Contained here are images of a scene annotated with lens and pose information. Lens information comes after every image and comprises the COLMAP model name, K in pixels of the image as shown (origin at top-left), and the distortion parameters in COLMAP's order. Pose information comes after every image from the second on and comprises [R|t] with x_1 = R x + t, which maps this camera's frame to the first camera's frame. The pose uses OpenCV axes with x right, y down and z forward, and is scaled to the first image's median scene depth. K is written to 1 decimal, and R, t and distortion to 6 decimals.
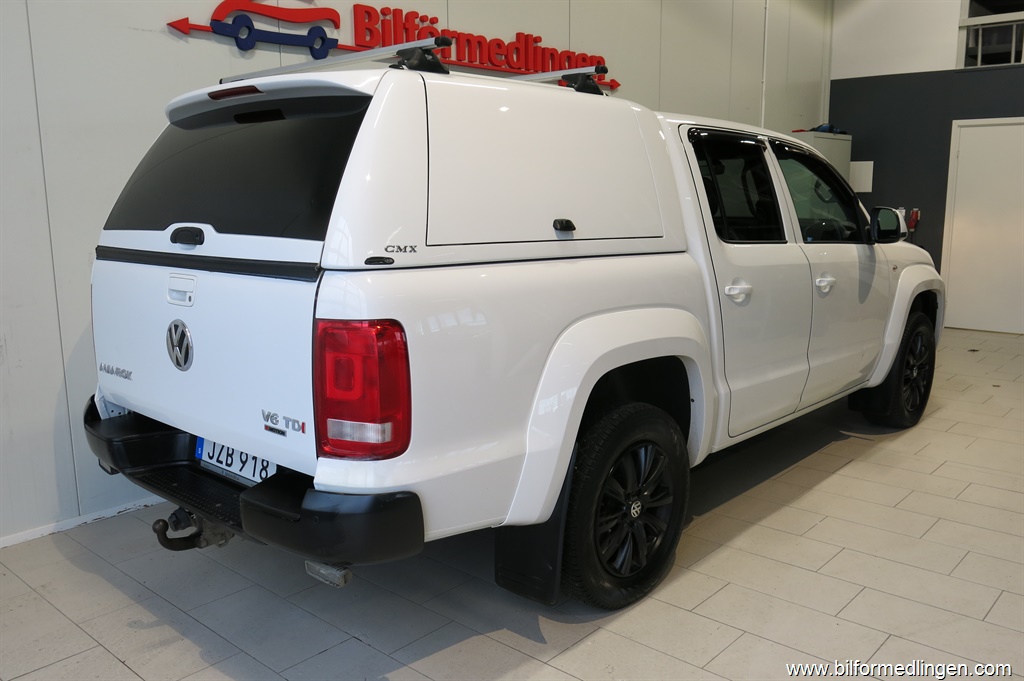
lens RADIAL K [[856.5, 0, 512.0], [0, 856.5, 340.5], [0, 0, 1]] dist [-0.010172, -0.006853]
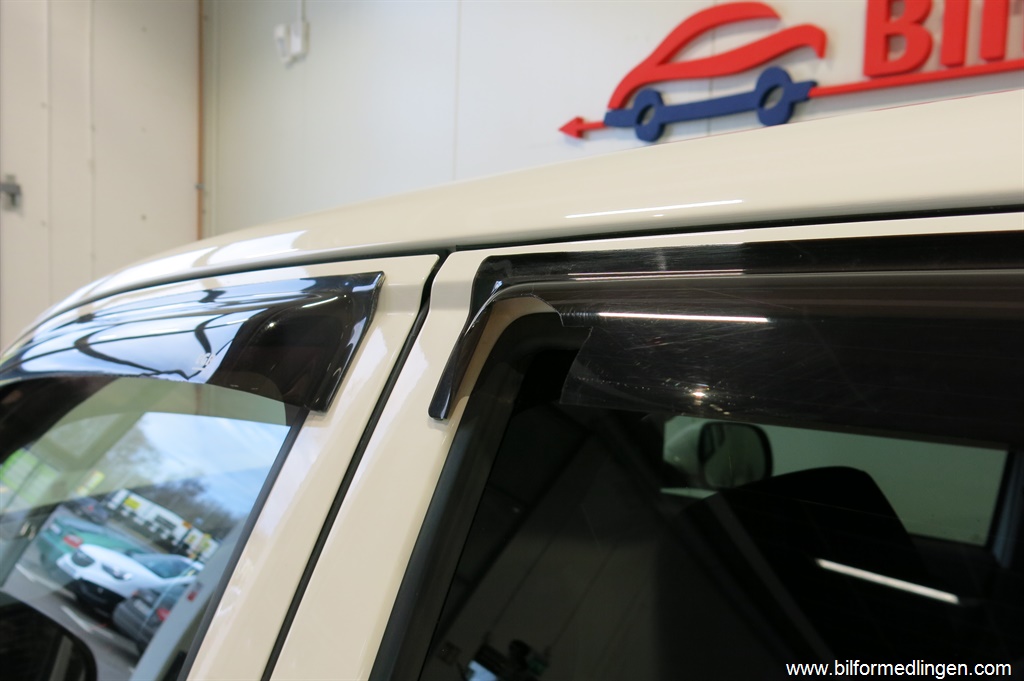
lens RADIAL K [[856.5, 0, 512.0], [0, 856.5, 340.5], [0, 0, 1]] dist [-0.010172, -0.006853]
pose [[-0.083746, 0.072105, -0.993875, 0.294960], [-0.207892, 0.974168, 0.088192, -0.194460], [0.974560, 0.214005, -0.066592, 0.826015]]
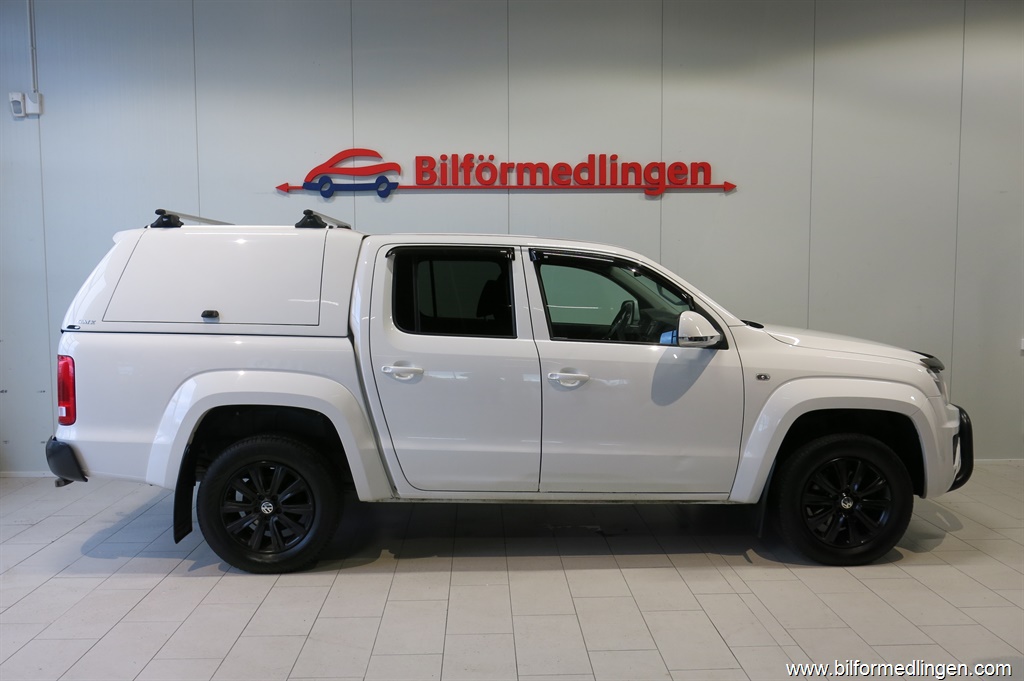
lens RADIAL K [[861.0, 0, 512.0], [0, 861.0, 340.5], [0, 0, 1]] dist [-0.014552, -0.007313]
pose [[0.692999, 0.060786, -0.718371, 0.911156], [-0.128373, 0.990919, -0.039991, -0.051074], [0.709417, 0.119933, 0.694510, 0.149117]]
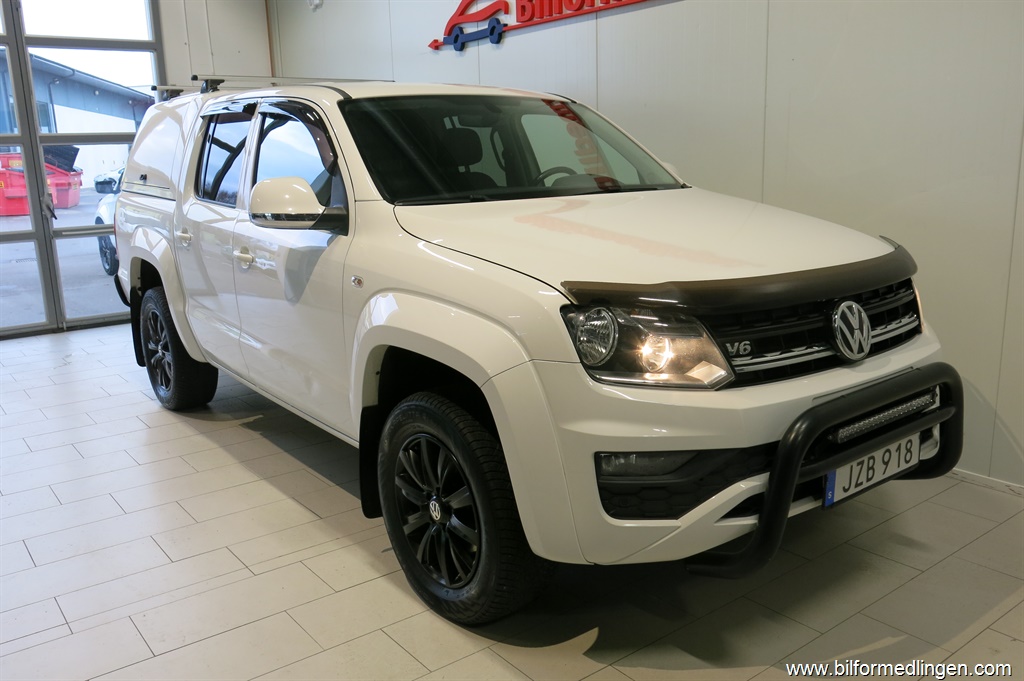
lens RADIAL K [[856.5, 0, 512.0], [0, 856.5, 340.5], [0, 0, 1]] dist [-0.010172, -0.006853]
pose [[-0.183754, 0.221156, -0.957771, 0.992053], [-0.142671, 0.958043, 0.248591, -0.205519], [0.972563, 0.182326, -0.144492, 1.174721]]
